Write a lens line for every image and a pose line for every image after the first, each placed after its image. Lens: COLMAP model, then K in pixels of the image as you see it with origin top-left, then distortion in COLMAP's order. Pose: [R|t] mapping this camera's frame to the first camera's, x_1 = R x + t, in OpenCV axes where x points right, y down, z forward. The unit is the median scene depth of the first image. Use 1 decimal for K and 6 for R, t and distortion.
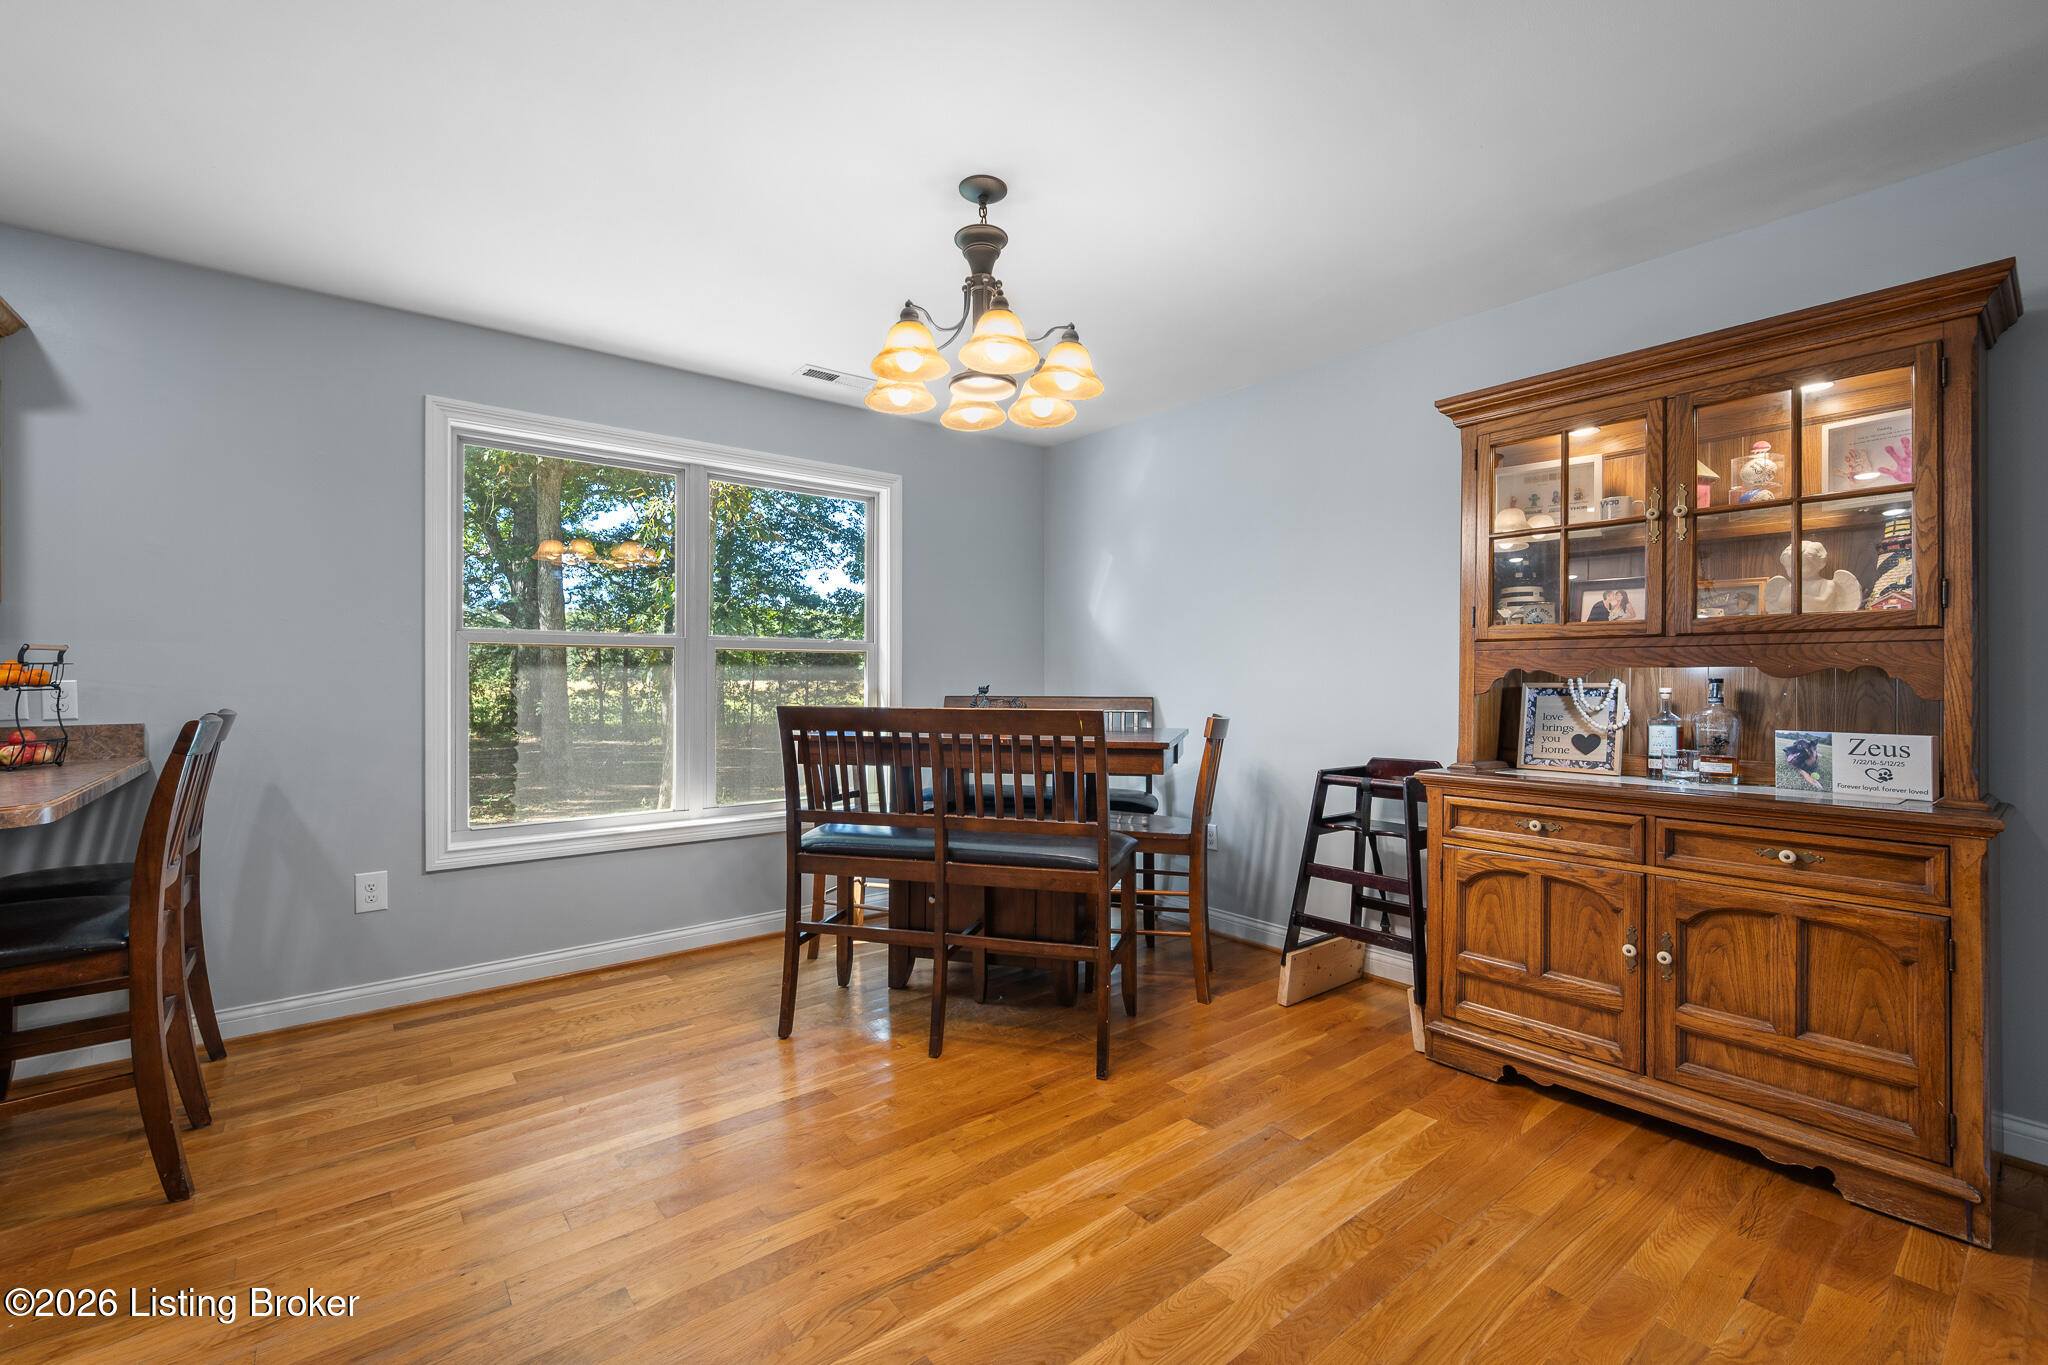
lens RADIAL K [[864.3, 0, 1013.1], [0, 864.3, 673.1], [0, 0, 1]] dist [0.001906, -0.001160]
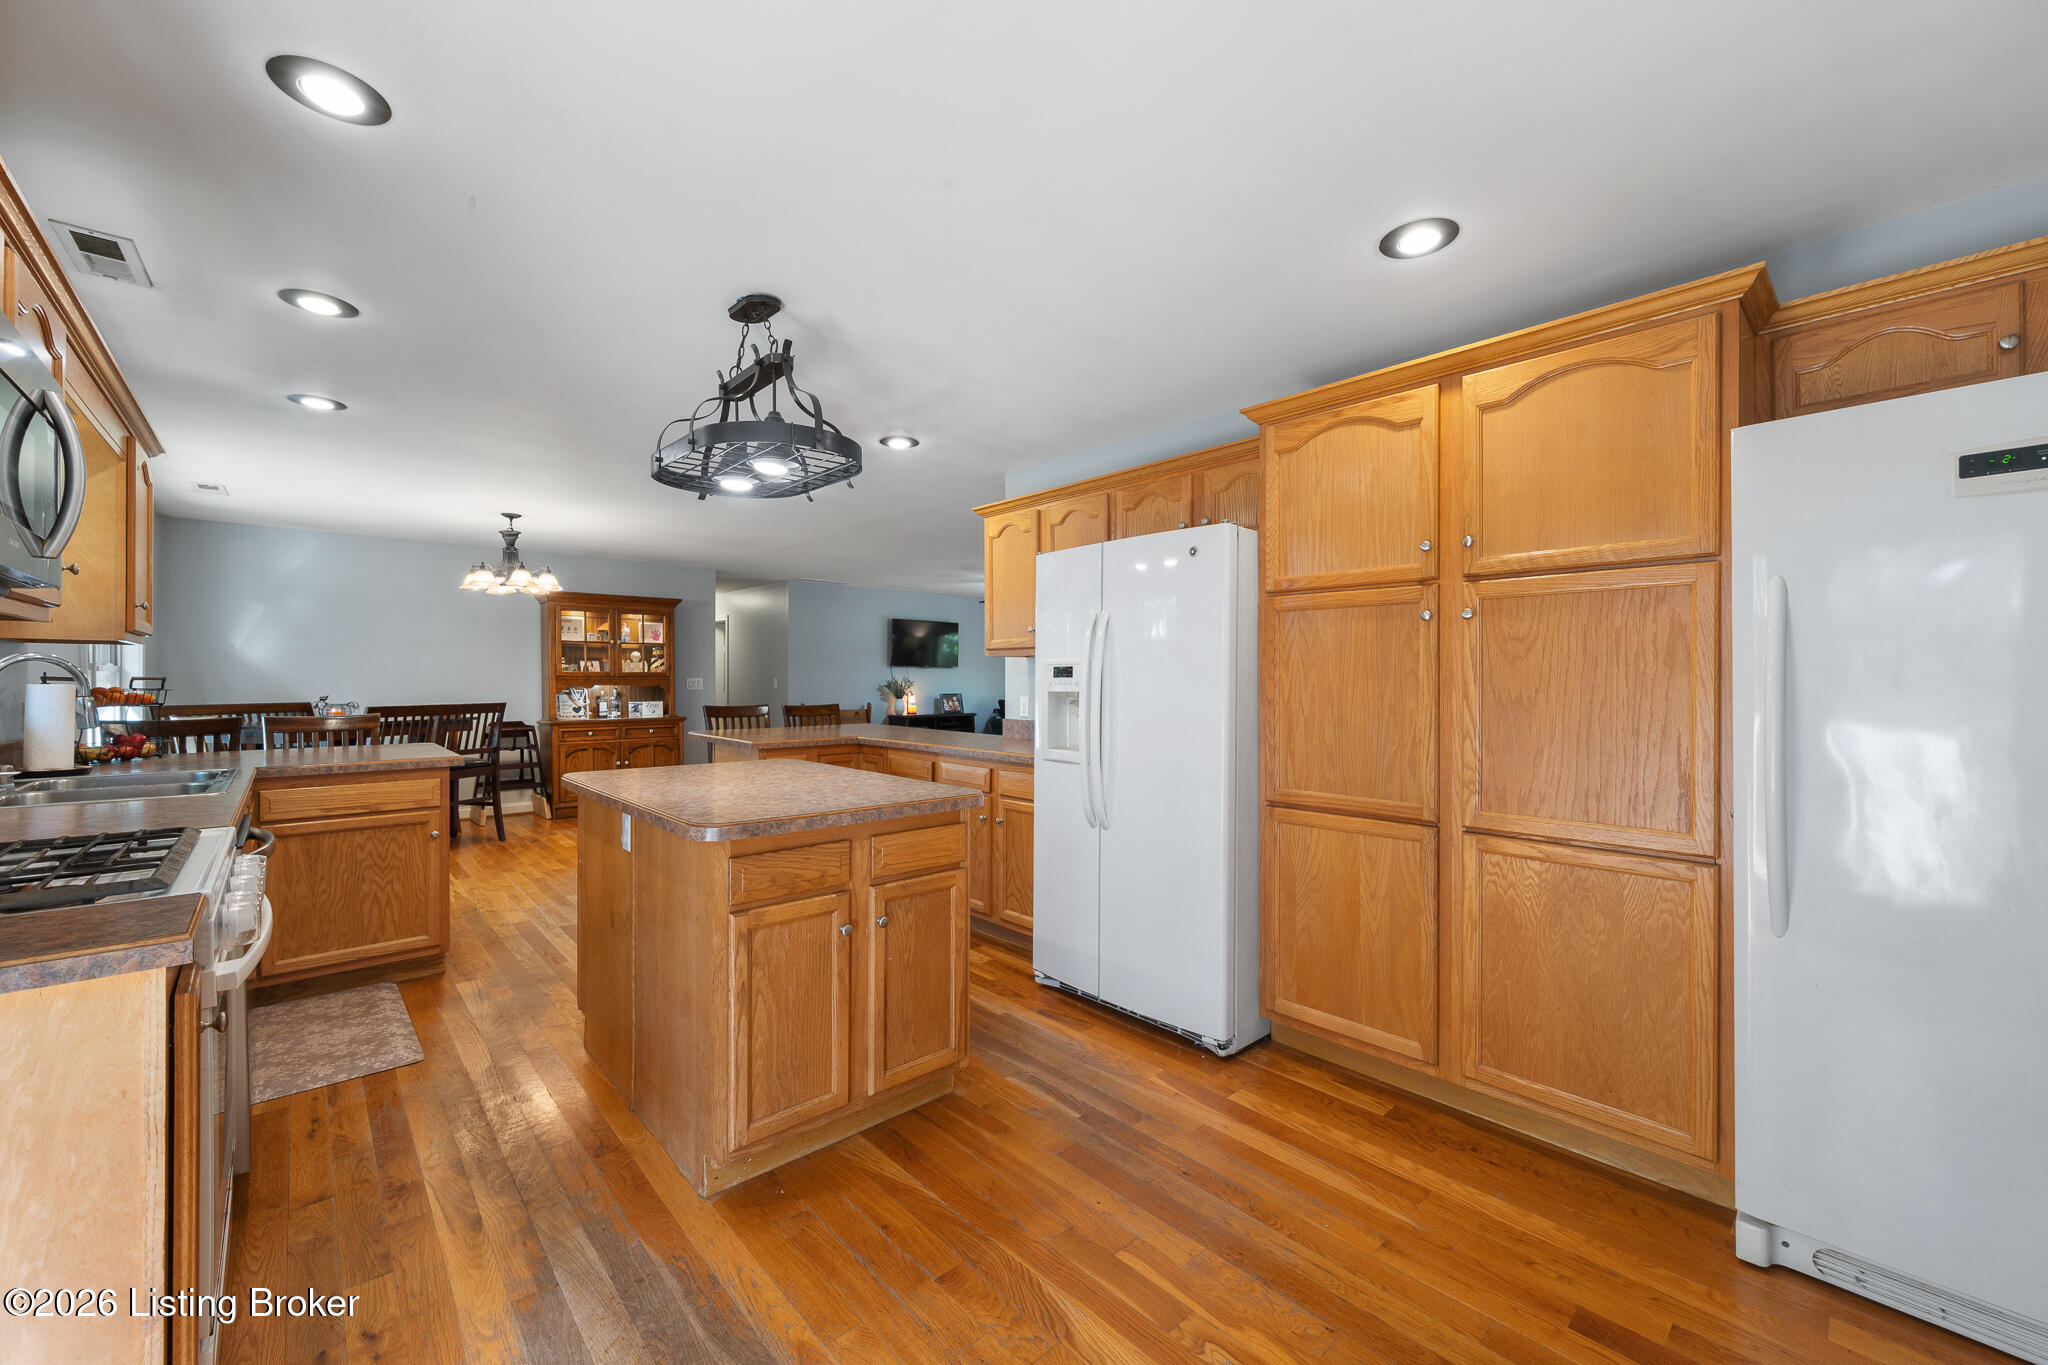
lens RADIAL K [[799.6, 0, 1017.8], [0, 799.6, 681.6], [0, 0, 1]] dist [-0.001570, -0.000554]
pose [[-0.068809, -0.000519, 0.997630, -2.228853], [-0.003252, 0.999995, 0.000296, -0.024275], [-0.997625, -0.003224, -0.068810, -0.373888]]
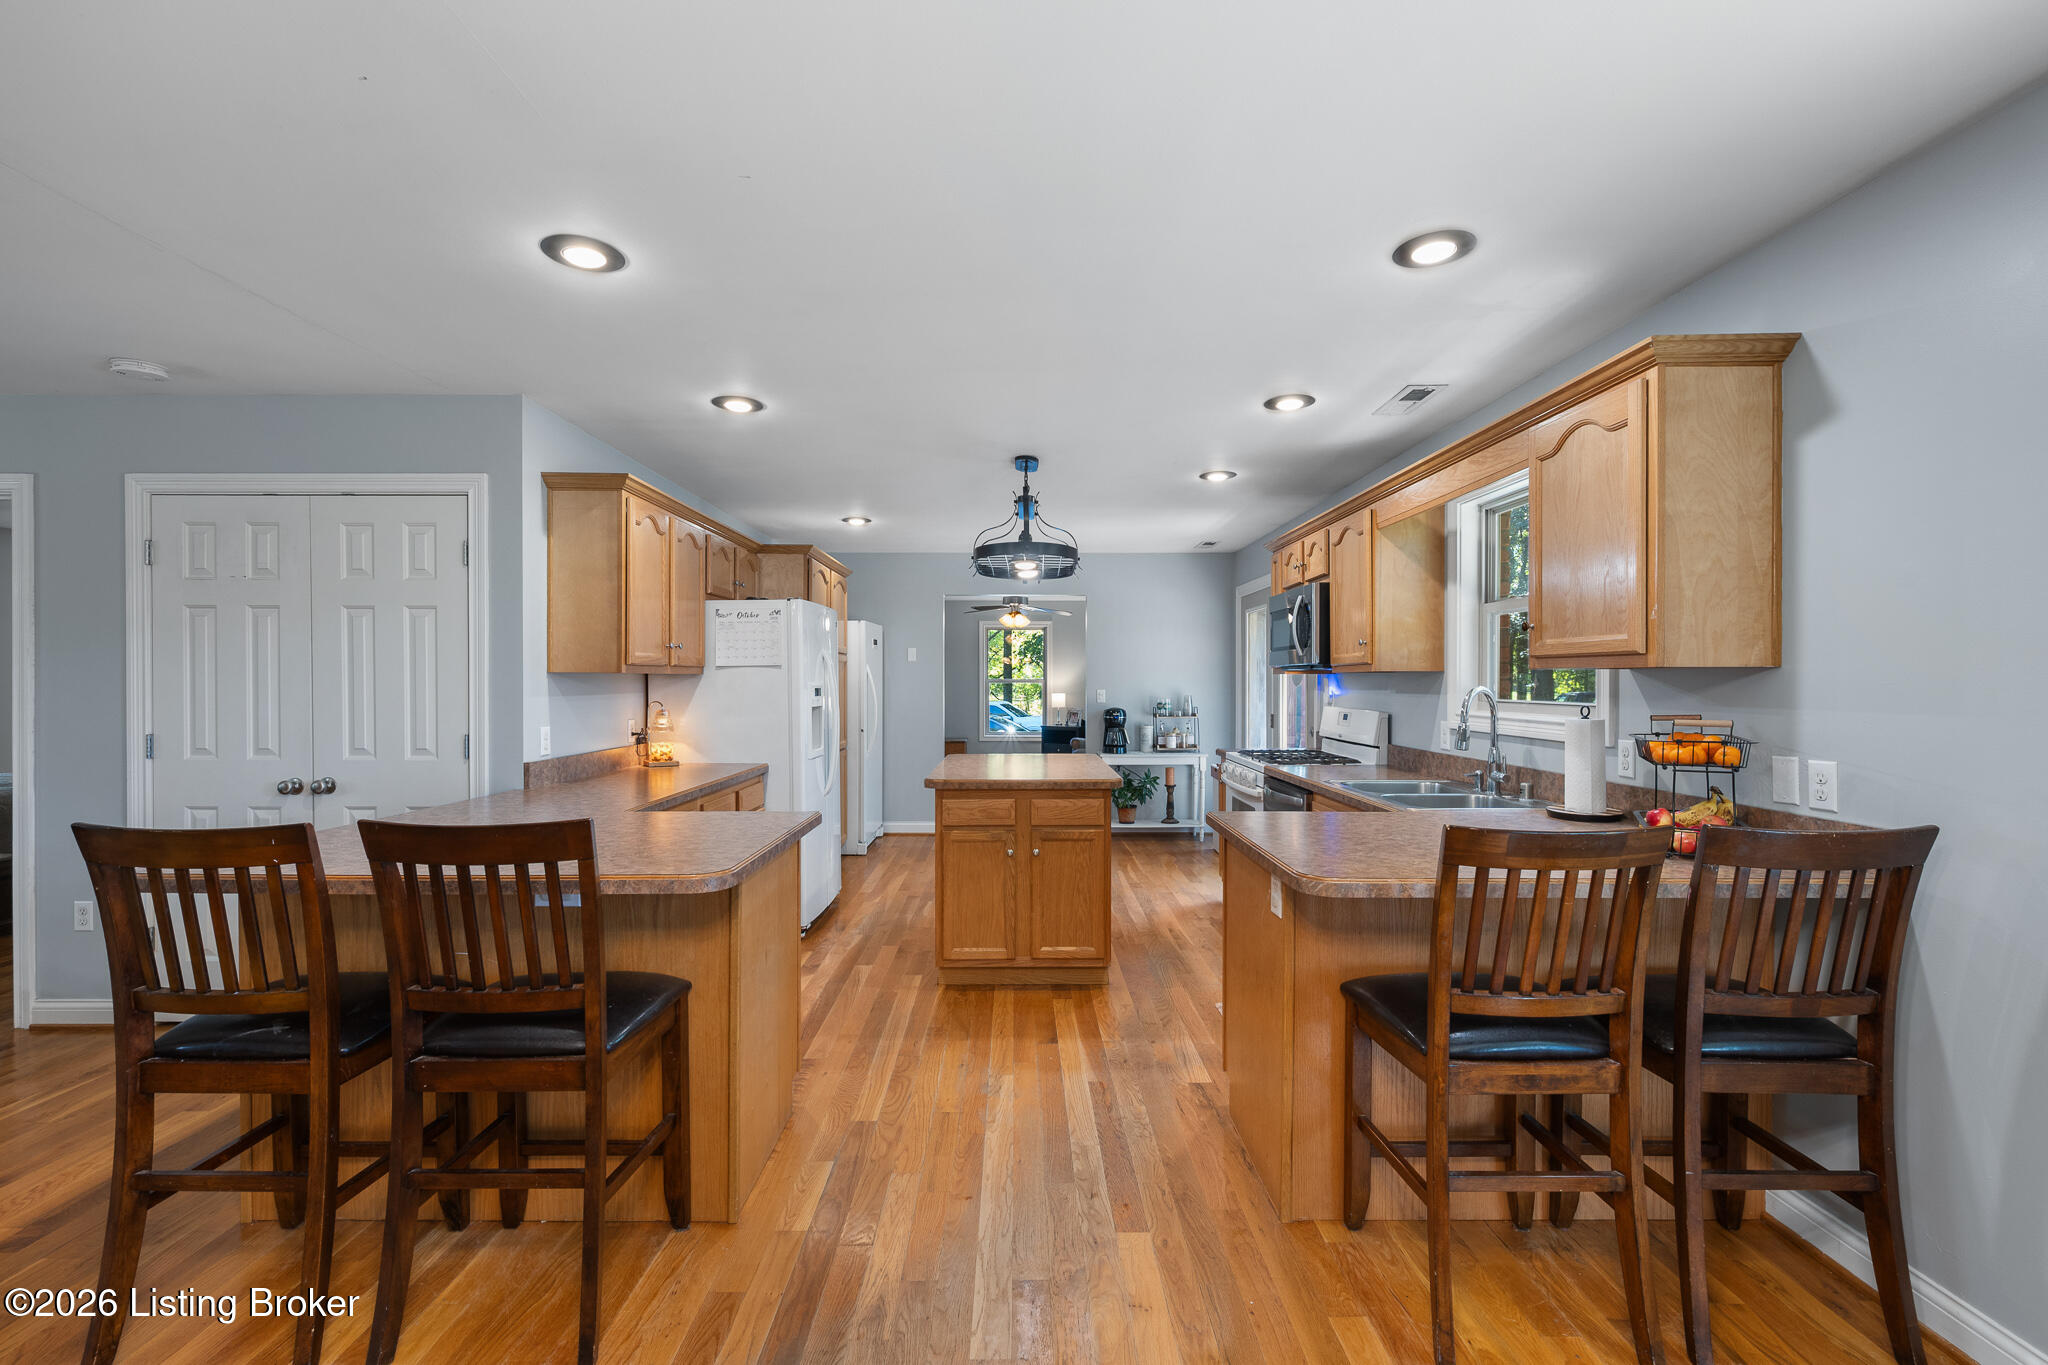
lens RADIAL K [[864.3, 0, 1018.0], [0, 864.3, 686.5], [0, 0, 1]] dist [0.001906, -0.001160]
pose [[-0.616861, 0.007350, -0.787038, -0.008799], [0.000118, 0.999957, 0.009246, -0.064284], [0.787072, 0.005611, -0.616835, 0.840505]]
